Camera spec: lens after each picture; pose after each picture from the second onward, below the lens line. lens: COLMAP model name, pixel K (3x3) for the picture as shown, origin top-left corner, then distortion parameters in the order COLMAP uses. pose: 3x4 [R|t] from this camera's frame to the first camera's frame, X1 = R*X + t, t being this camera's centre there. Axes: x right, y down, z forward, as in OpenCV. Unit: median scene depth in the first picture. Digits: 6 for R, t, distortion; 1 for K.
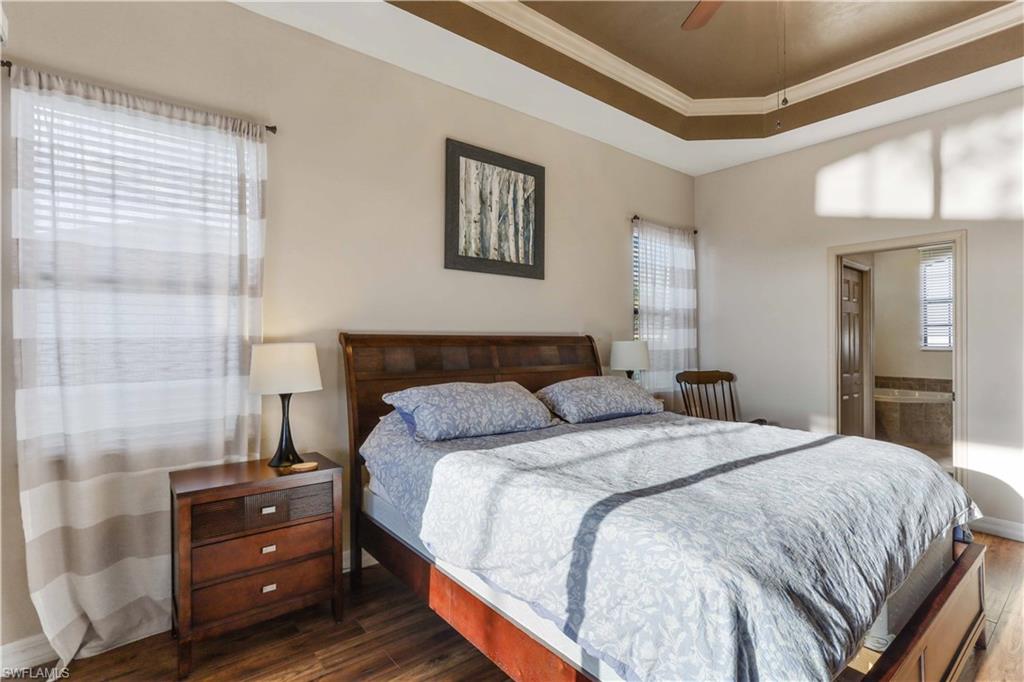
lens RADIAL K [[484.3, 0, 514.2], [0, 484.3, 338.0], [0, 0, 1]] dist [-0.008509, 0.006913]
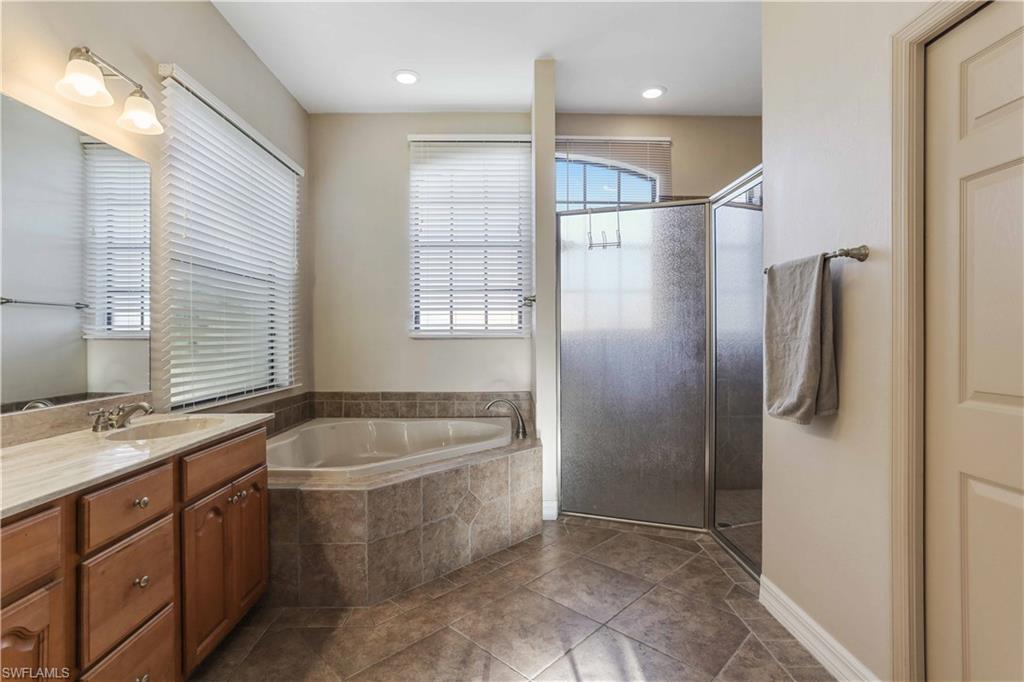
lens RADIAL K [[484.3, 0, 511.0], [0, 484.3, 336.7], [0, 0, 1]] dist [-0.008509, 0.006913]
pose [[0.605171, -0.003246, 0.796089, 0.543302], [-0.008483, 0.999909, 0.010526, 0.020152], [-0.796050, -0.013124, 0.605089, 0.660801]]
